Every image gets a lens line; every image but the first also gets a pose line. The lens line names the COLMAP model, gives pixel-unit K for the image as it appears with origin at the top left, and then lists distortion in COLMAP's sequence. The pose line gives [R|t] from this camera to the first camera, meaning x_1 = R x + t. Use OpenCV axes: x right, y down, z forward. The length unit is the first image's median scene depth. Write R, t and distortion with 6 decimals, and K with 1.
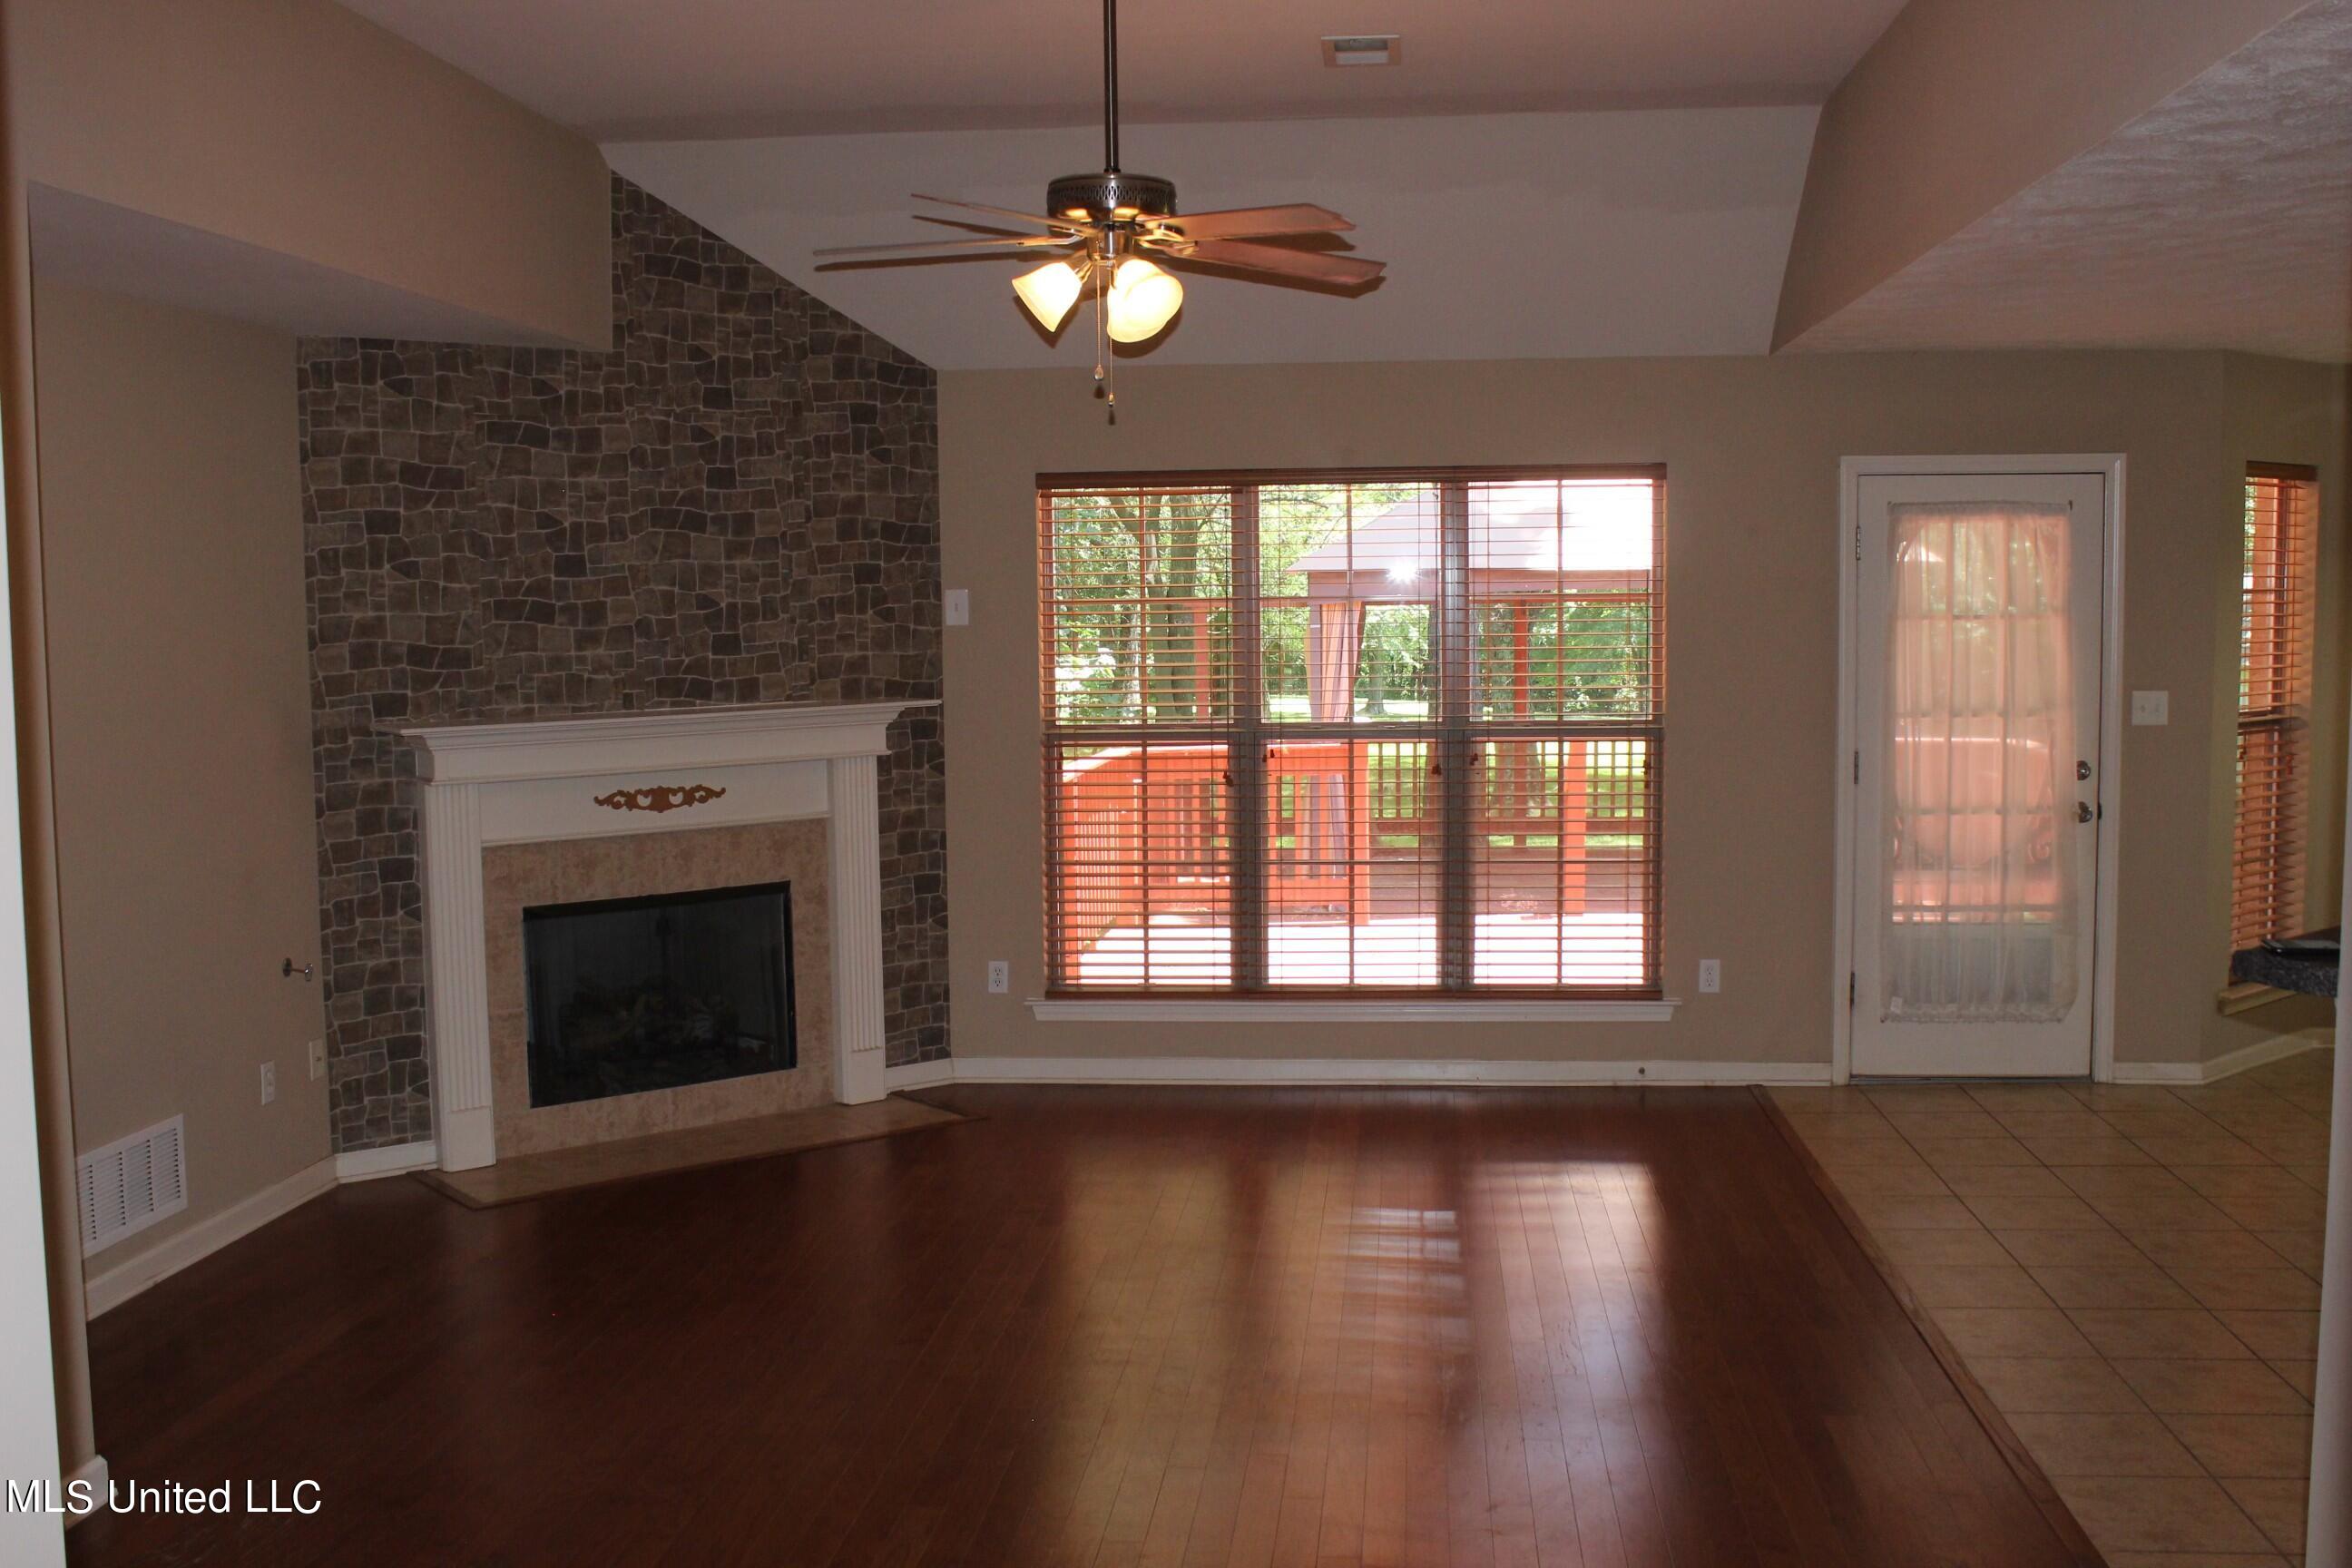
lens RADIAL K [[2378.3, 0, 1176.0], [0, 2378.3, 784.0], [0, 0, 1]] dist [-0.073345, 0.009198]
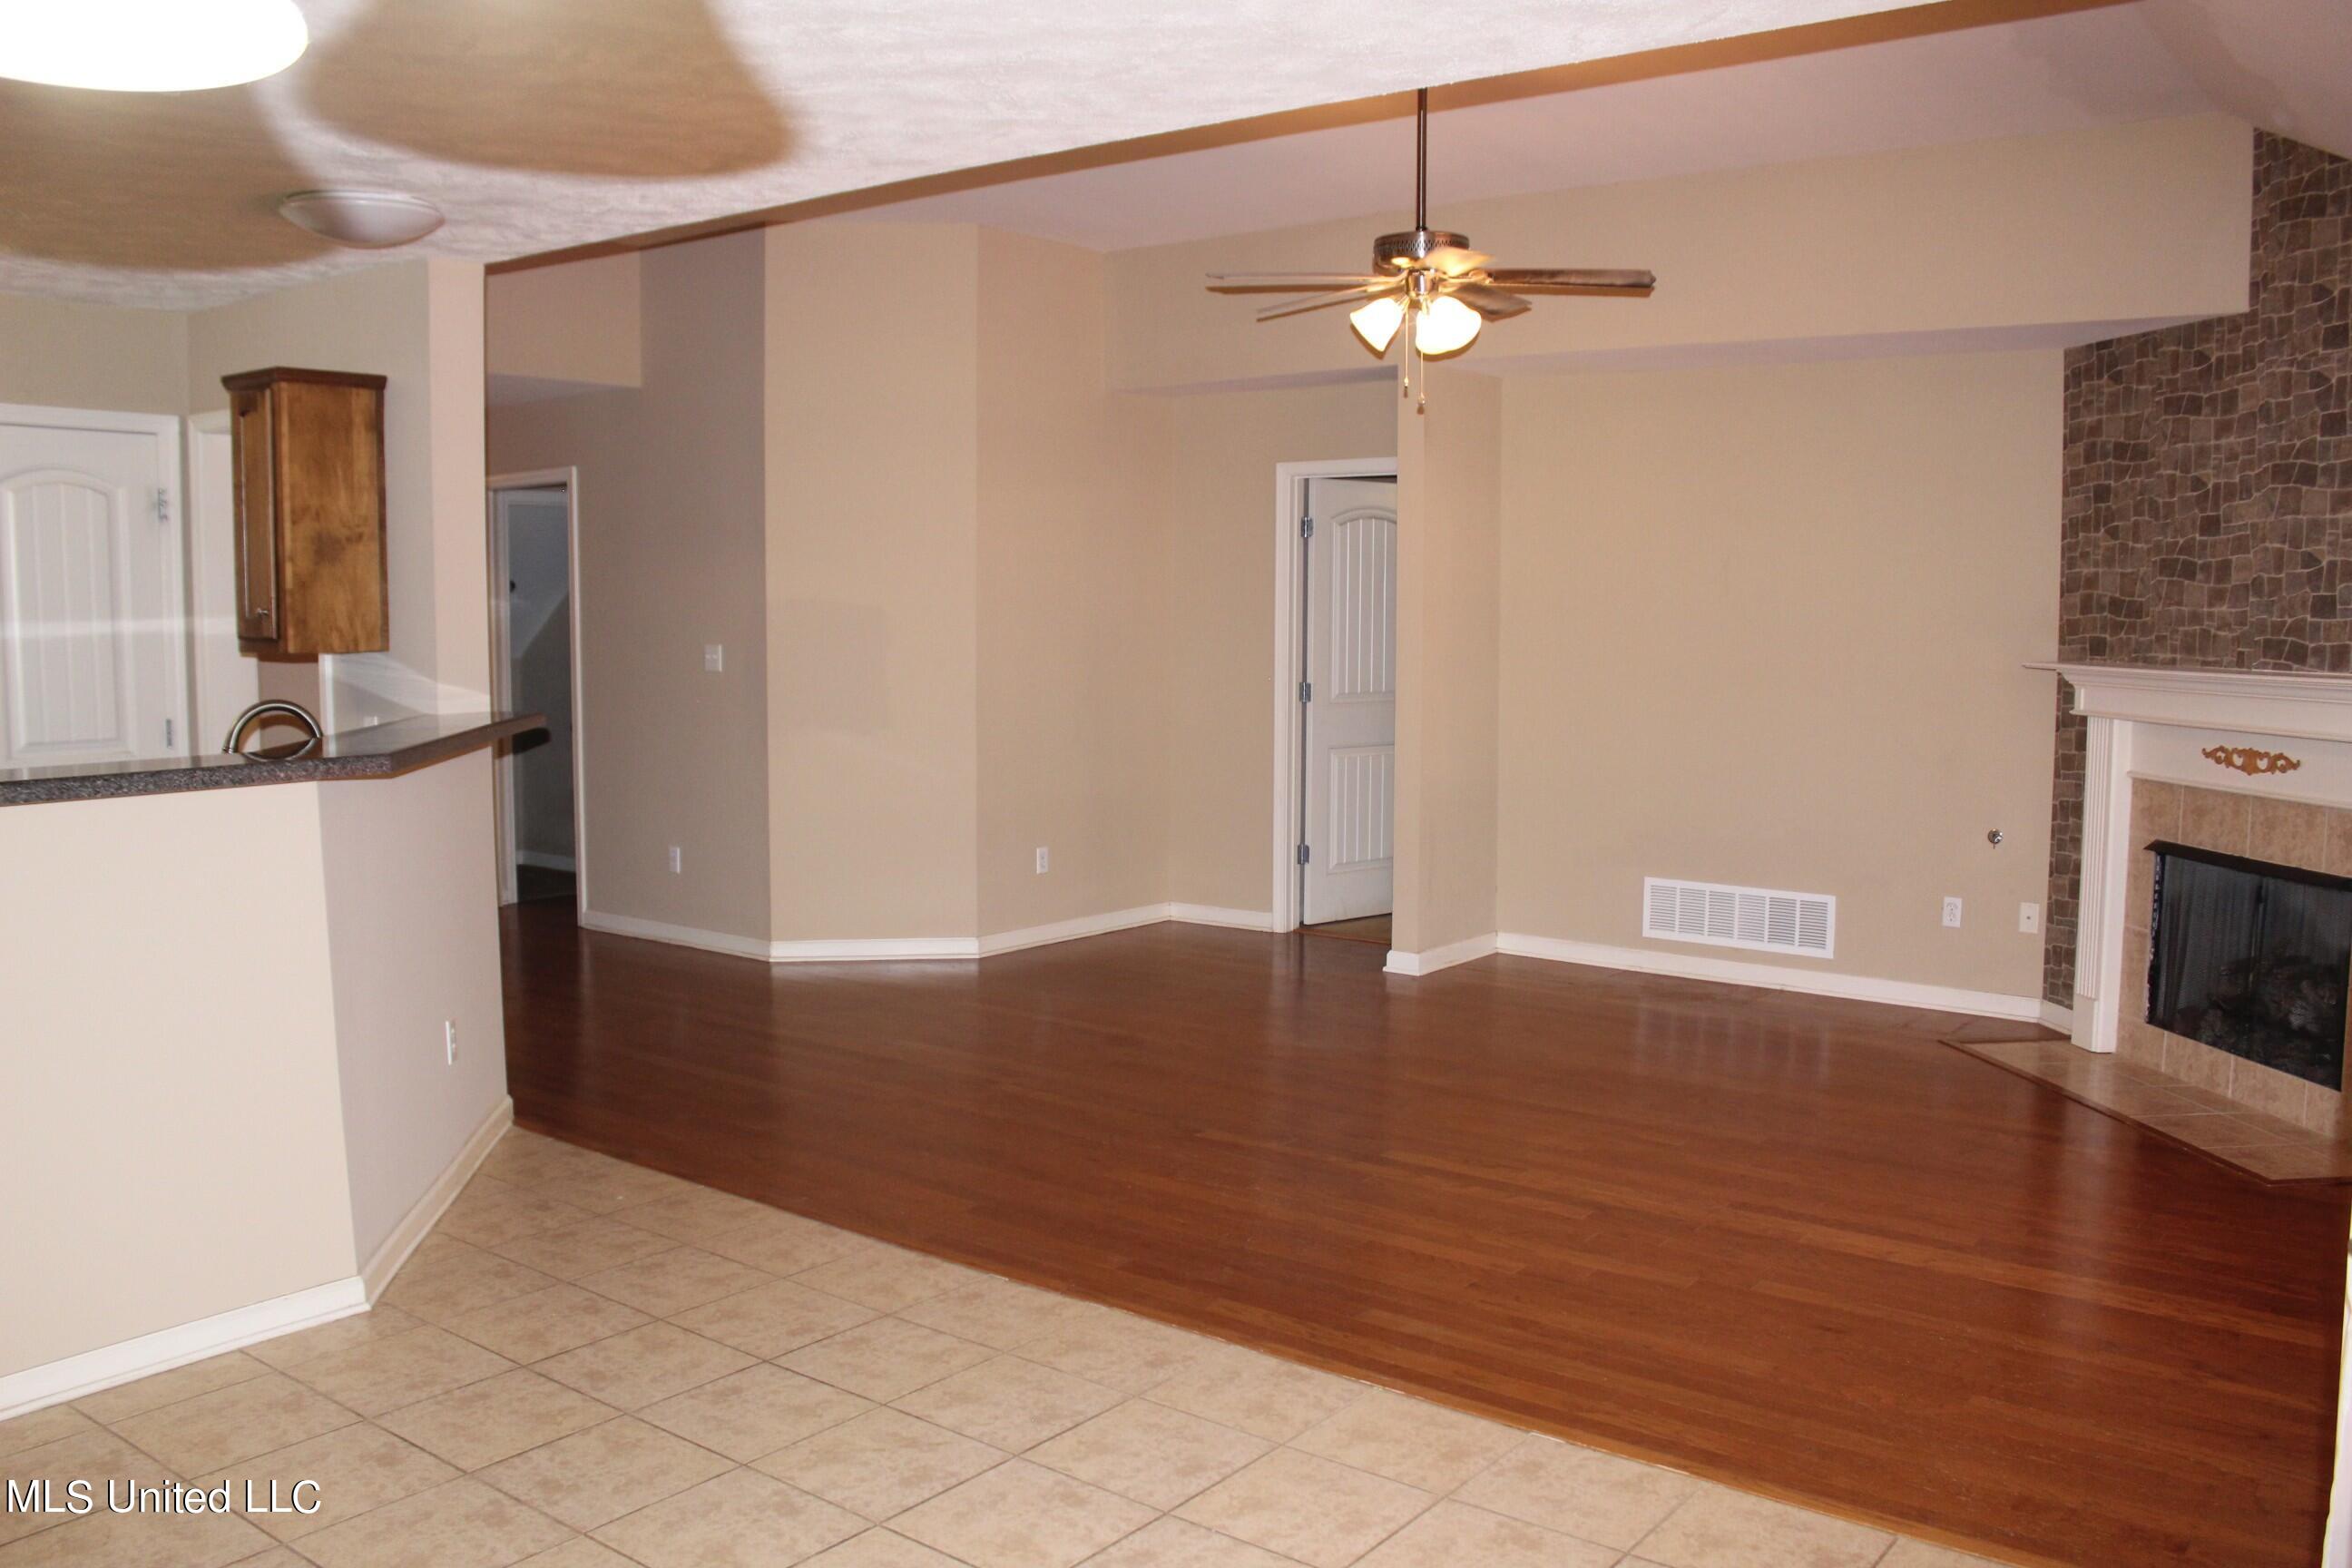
lens RADIAL K [[1924.3, 0, 1176.0], [0, 1924.3, 784.0], [0, 0, 1]] dist [0.002893, 0.009279]
pose [[-0.531181, 0.087391, -0.842739, 0.709722], [-0.078284, 0.985349, 0.151523, -0.072188], [0.843634, 0.146459, -0.516557, 1.060028]]
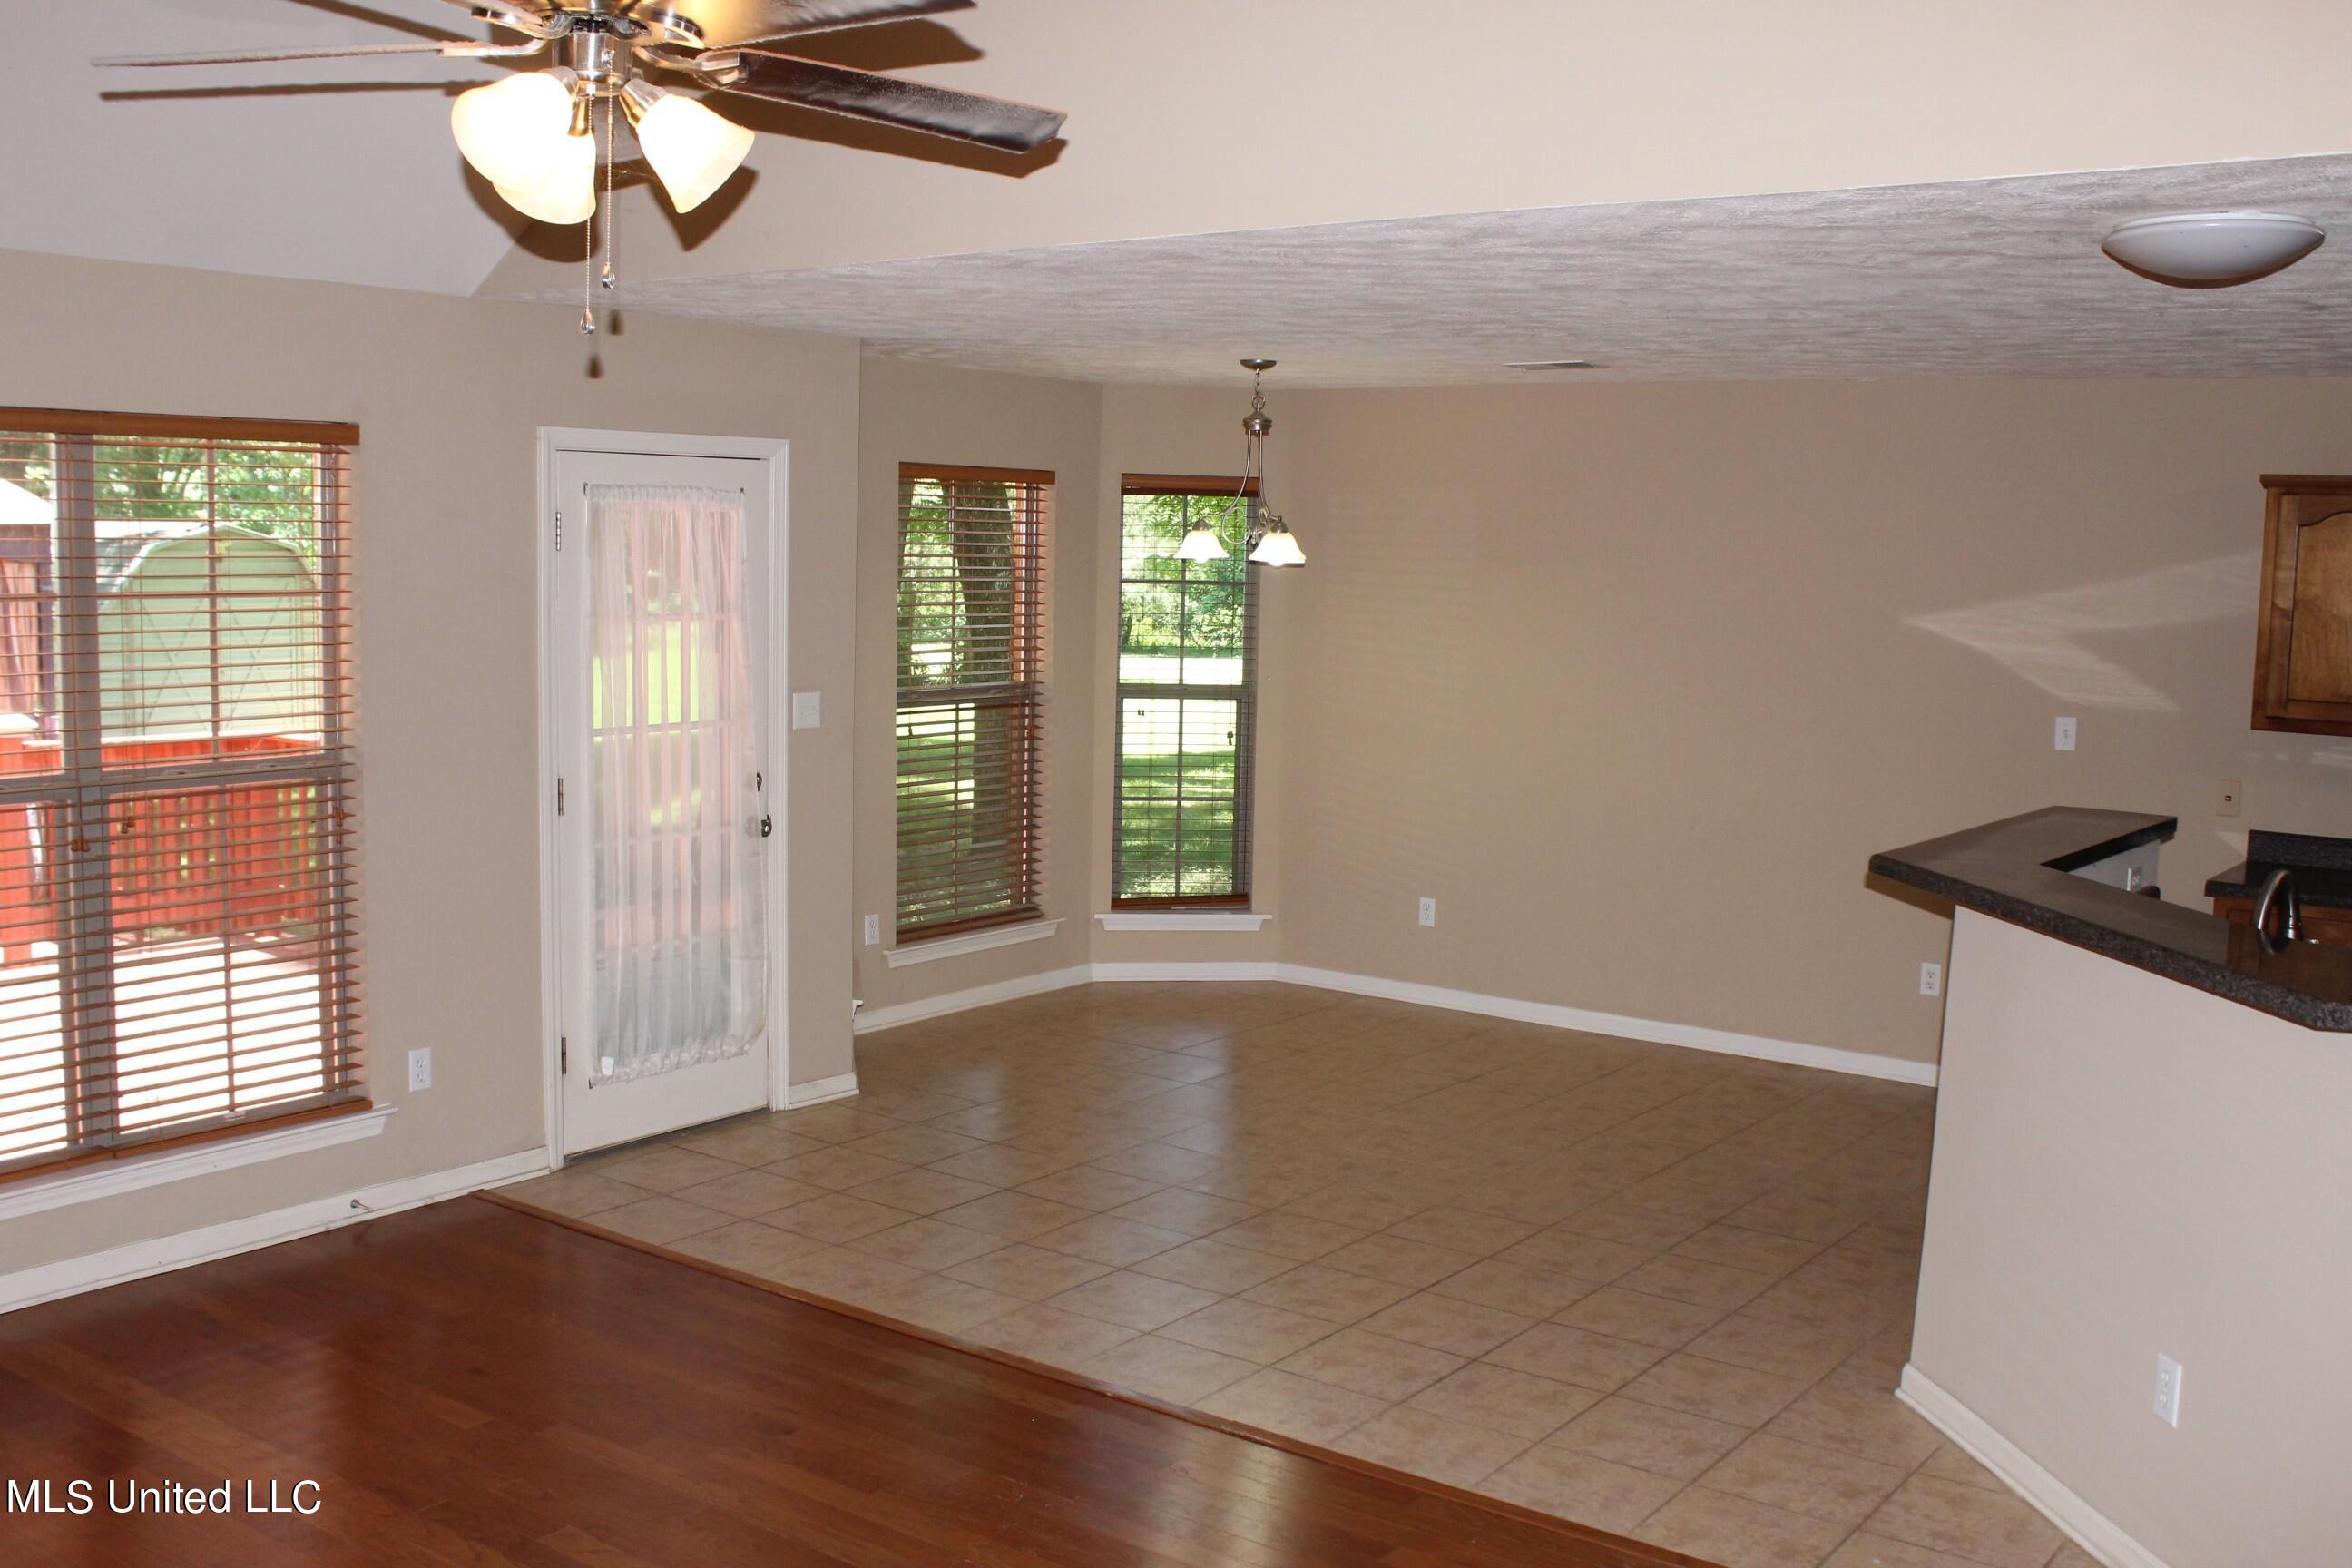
lens RADIAL K [[2378.3, 0, 1176.0], [0, 2378.3, 784.0], [0, 0, 1]] dist [-0.073345, 0.009198]
pose [[0.535281, -0.071844, 0.841613, -0.326475], [0.049678, 0.997329, 0.053541, -0.048886], [-0.843212, 0.013150, 0.537421, 0.383319]]
